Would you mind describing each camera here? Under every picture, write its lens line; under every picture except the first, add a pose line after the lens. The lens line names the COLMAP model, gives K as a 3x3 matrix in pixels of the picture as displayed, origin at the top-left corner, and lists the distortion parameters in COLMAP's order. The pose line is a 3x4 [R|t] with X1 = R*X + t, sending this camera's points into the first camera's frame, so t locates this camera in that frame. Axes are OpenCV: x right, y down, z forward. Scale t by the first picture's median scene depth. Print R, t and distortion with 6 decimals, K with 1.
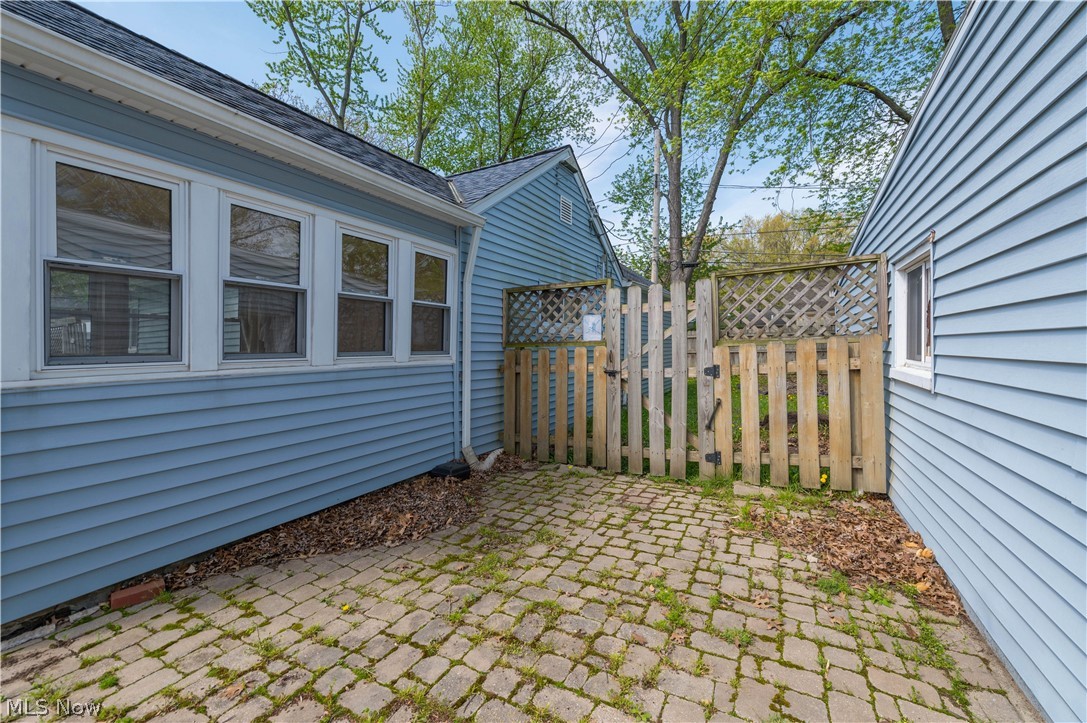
lens RADIAL K [[433.9, 0, 545.7], [0, 433.9, 354.0], [0, 0, 1]] dist [0.017808, -0.003603]
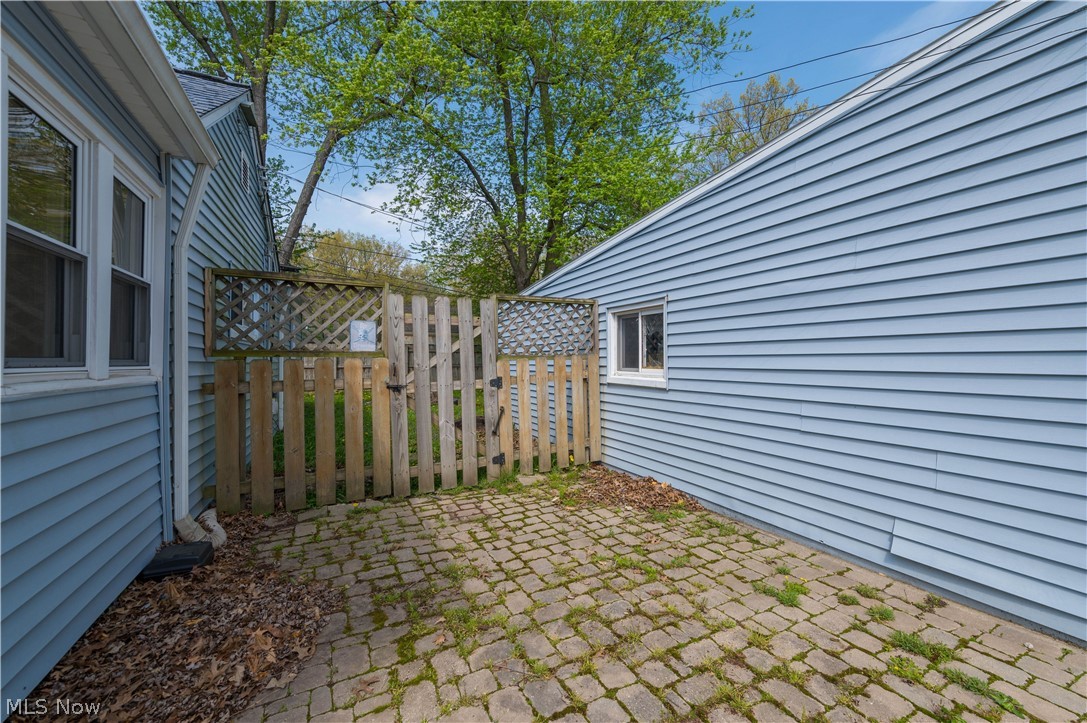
lens RADIAL K [[433.9, 0, 553.1], [0, 433.9, 367.2], [0, 0, 1]] dist [0.017808, -0.003603]
pose [[0.564930, 0.003670, 0.825131, -0.449360], [0.001011, 0.999986, -0.005140, 0.006571], [-0.825138, 0.003738, 0.564919, 0.246158]]
